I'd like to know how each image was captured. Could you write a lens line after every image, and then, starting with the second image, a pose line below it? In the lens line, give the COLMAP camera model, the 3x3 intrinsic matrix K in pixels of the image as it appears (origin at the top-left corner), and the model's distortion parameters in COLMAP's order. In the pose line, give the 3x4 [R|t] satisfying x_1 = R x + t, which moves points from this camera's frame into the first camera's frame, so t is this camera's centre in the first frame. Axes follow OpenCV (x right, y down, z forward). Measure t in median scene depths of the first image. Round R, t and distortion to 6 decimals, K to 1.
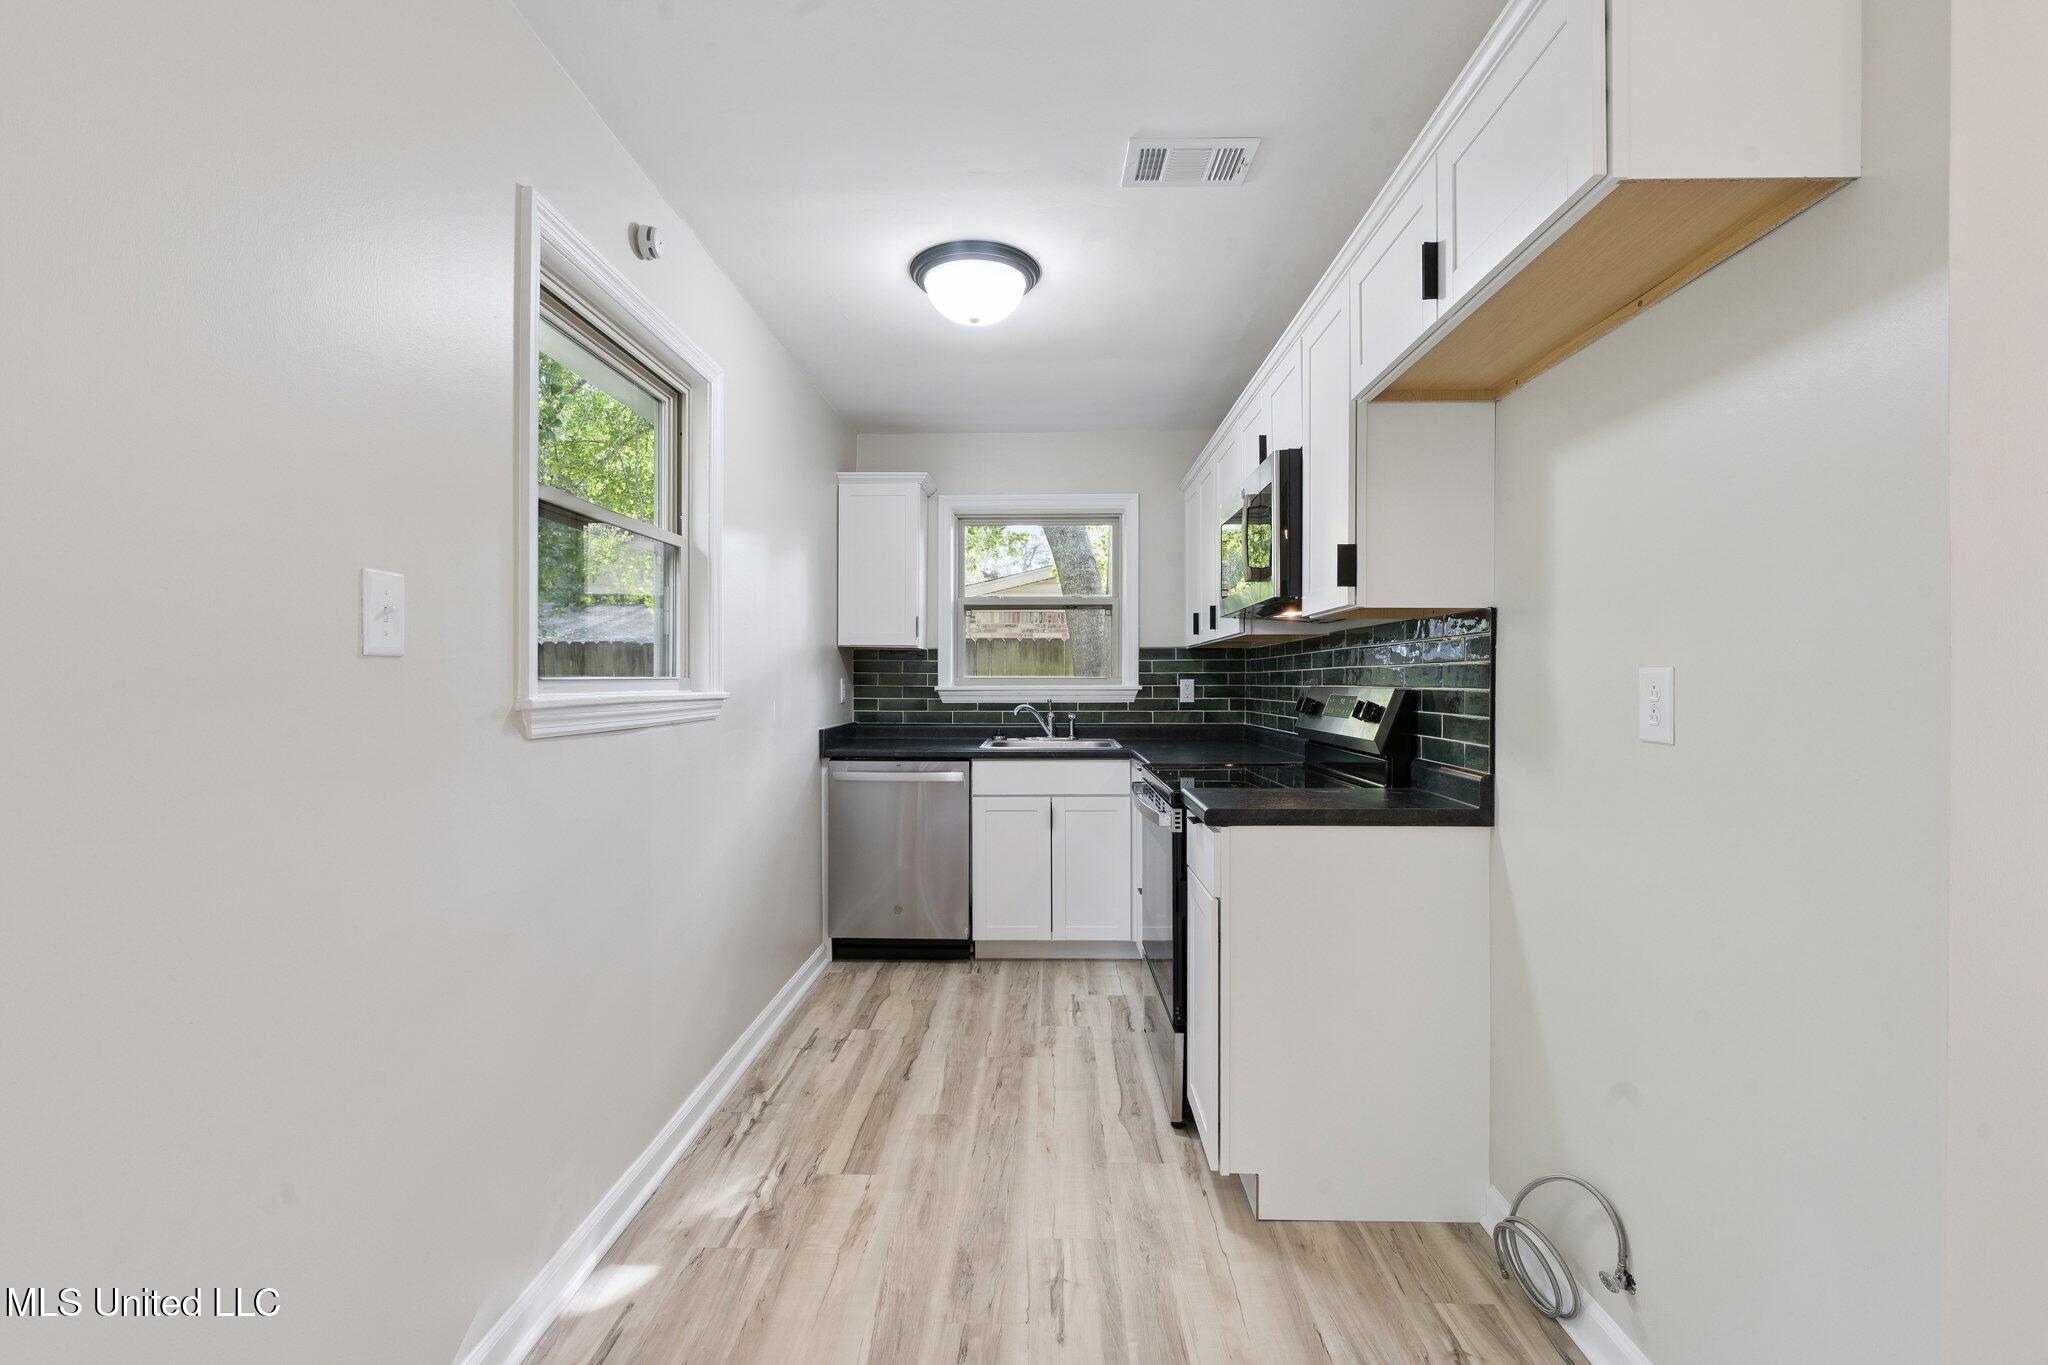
lens RADIAL K [[920.2, 0, 1020.8], [0, 920.2, 656.9], [0, 0, 1]] dist [-0.002347, 0.000310]
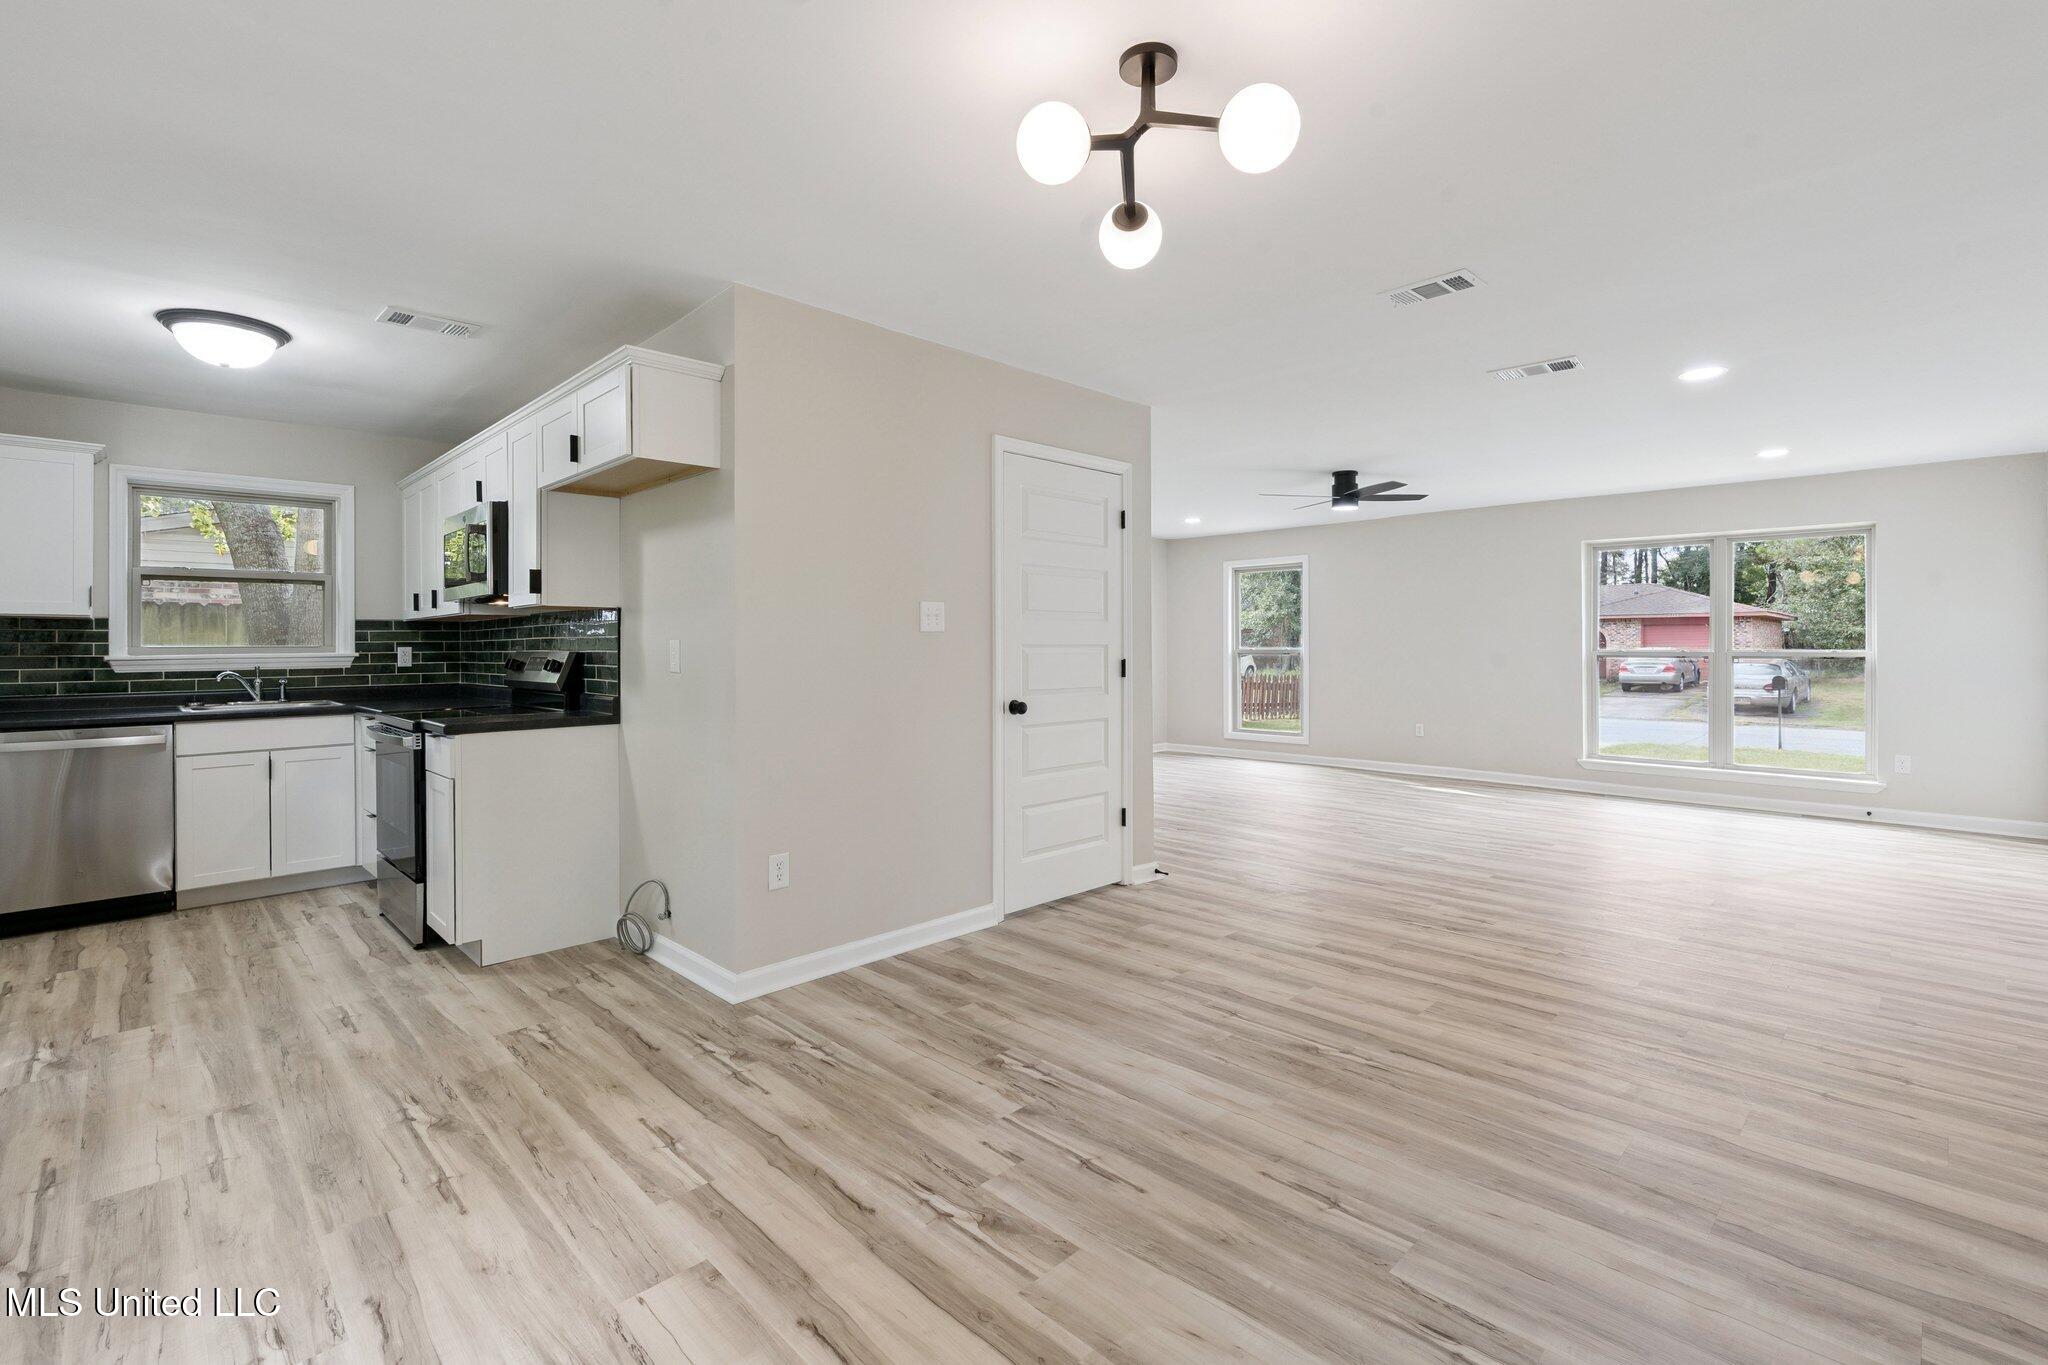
lens RADIAL K [[920.2, 0, 1020.8], [0, 920.2, 656.9], [0, 0, 1]] dist [-0.002347, 0.000310]
pose [[0.696603, -0.014366, 0.717313, -0.138688], [-0.011355, 0.999454, 0.031044, -0.010596], [-0.717367, -0.029770, 0.696059, -0.471947]]
